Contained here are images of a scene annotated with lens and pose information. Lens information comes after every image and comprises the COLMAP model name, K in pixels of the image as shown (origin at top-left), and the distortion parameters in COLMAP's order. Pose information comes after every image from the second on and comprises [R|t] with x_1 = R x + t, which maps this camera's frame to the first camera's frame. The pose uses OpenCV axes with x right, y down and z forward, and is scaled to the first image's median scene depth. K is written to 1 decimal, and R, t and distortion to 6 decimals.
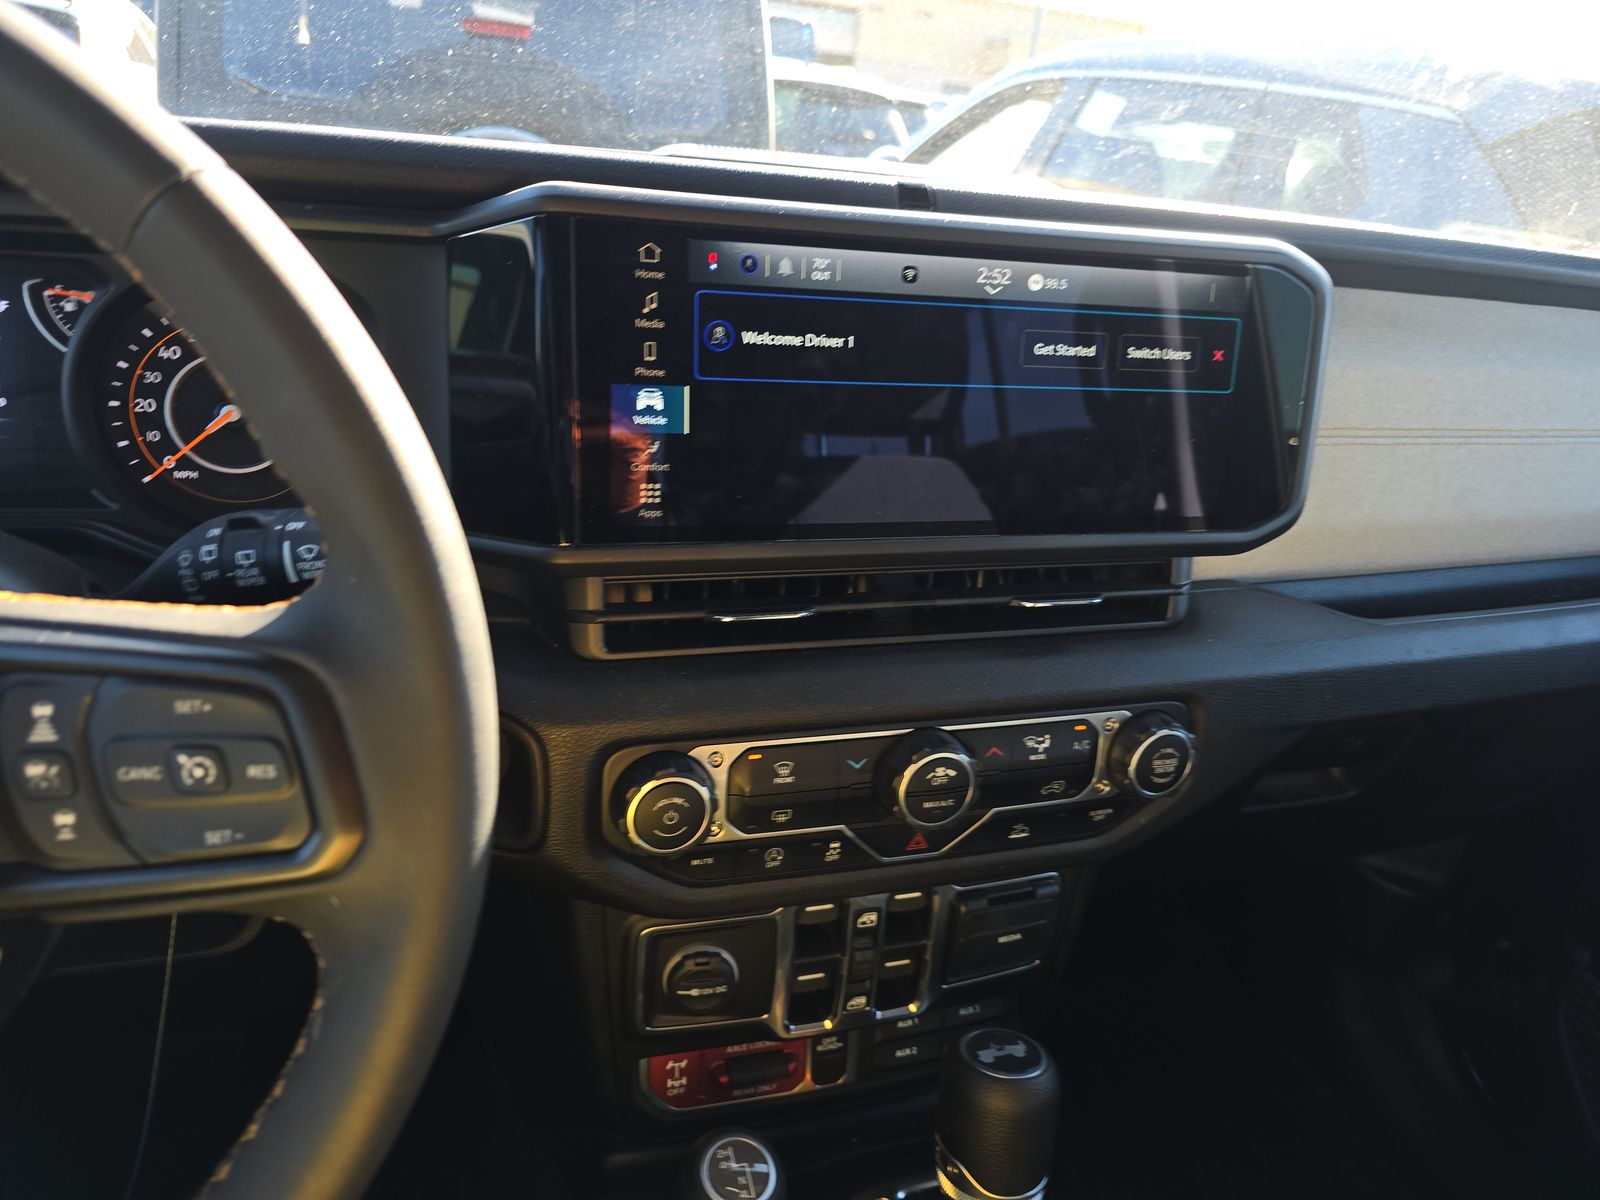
lens RADIAL K [[1062.1, 0, 761.4], [0, 1062.1, 592.7], [0, 0, 1]] dist [0.037997, -0.036183]
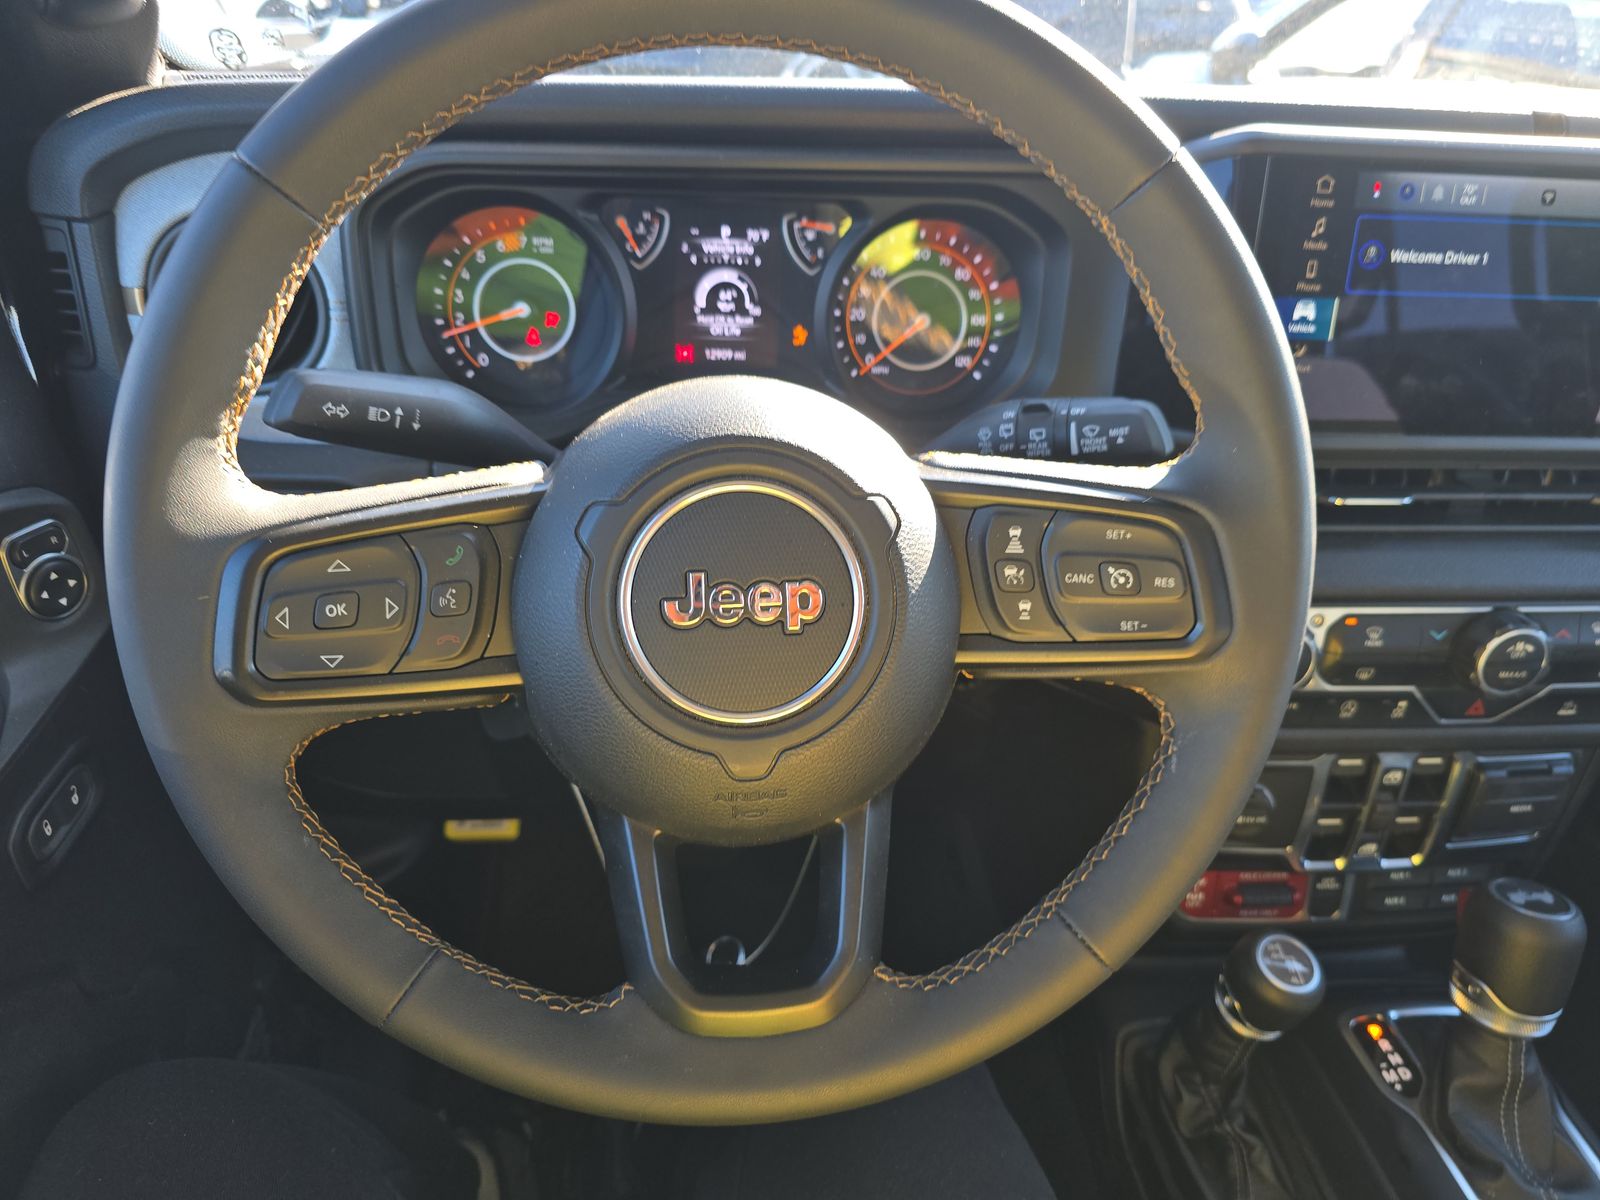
lens RADIAL K [[1062.1, 0, 797.7], [0, 1062.1, 587.1], [0, 0, 1]] dist [0.037997, -0.036183]
pose [[0.977877, 0.060345, -0.200288, -0.372298], [-0.042943, 0.995004, 0.090127, 0.037160], [0.204726, -0.079532, 0.975583, -0.276149]]
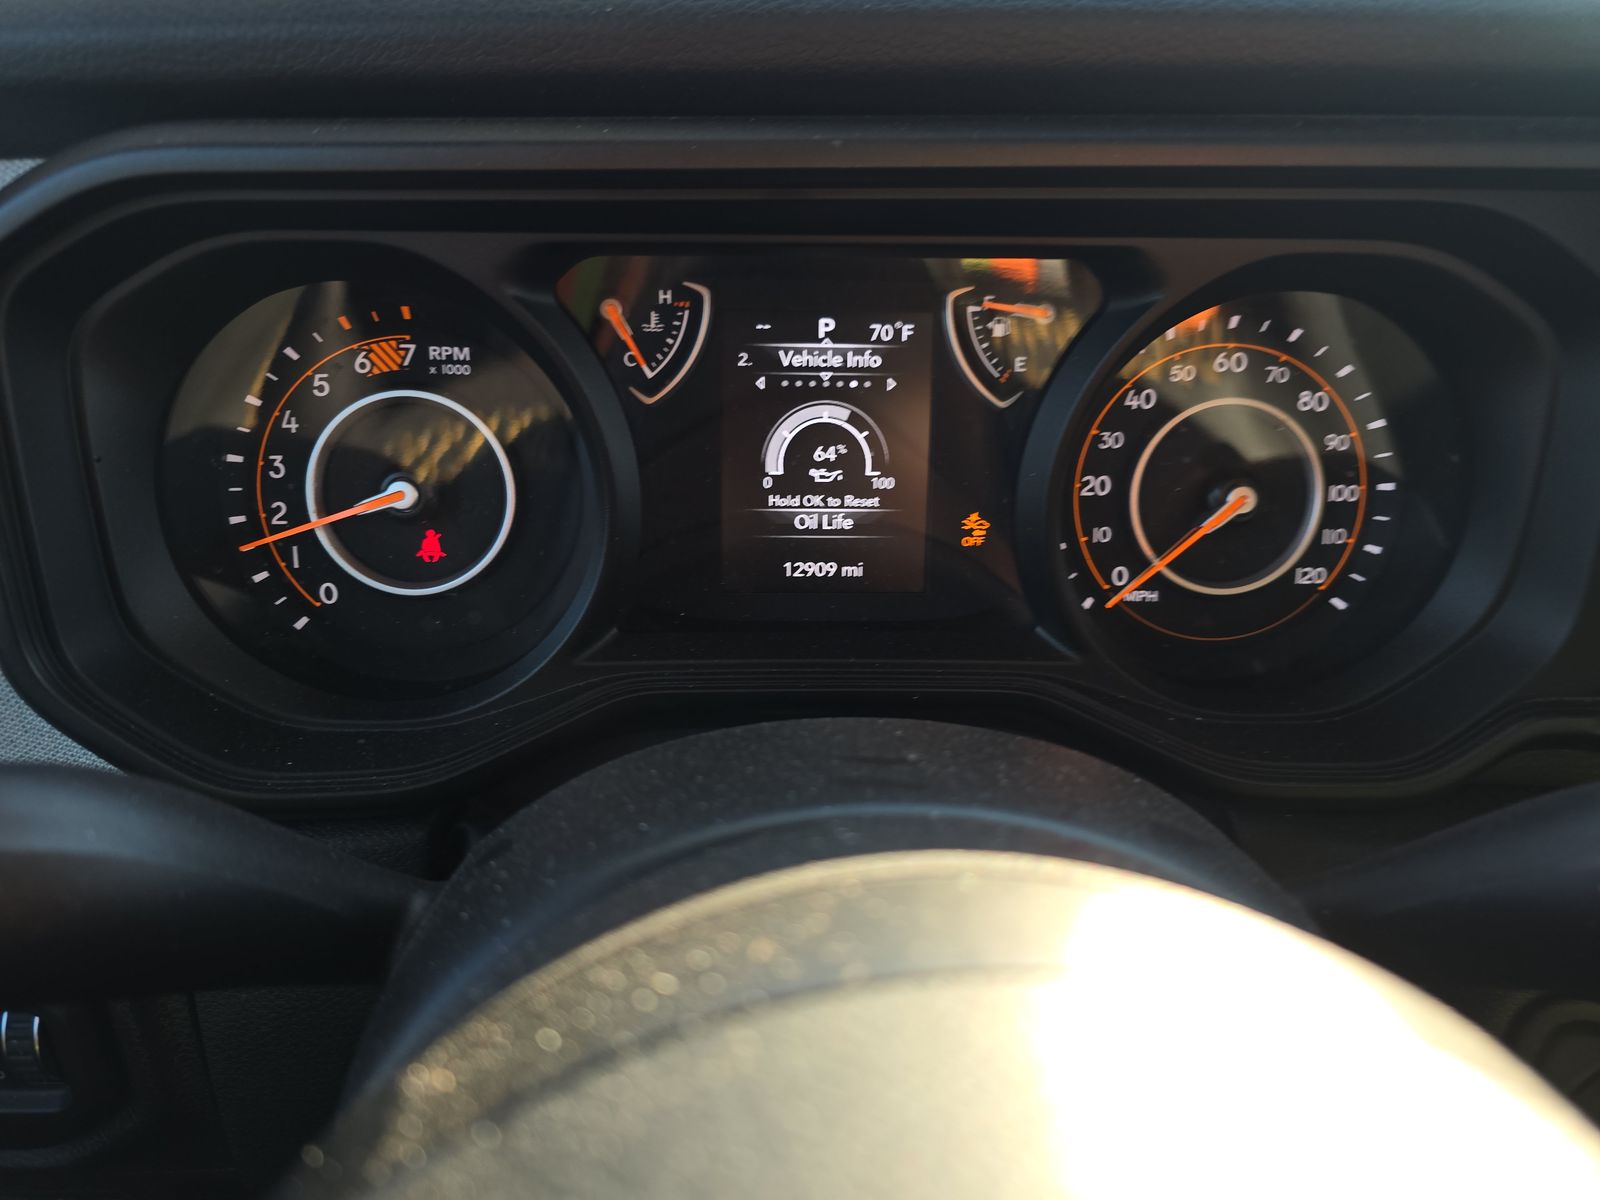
lens RADIAL K [[1062.1, 0, 793.8], [0, 1062.1, 615.7], [0, 0, 1]] dist [0.037997, -0.036183]
pose [[0.963901, 0.043631, -0.262662, -0.579690], [-0.037351, 0.998885, 0.028859, -0.111409], [0.263628, -0.018006, 0.964456, 0.360050]]
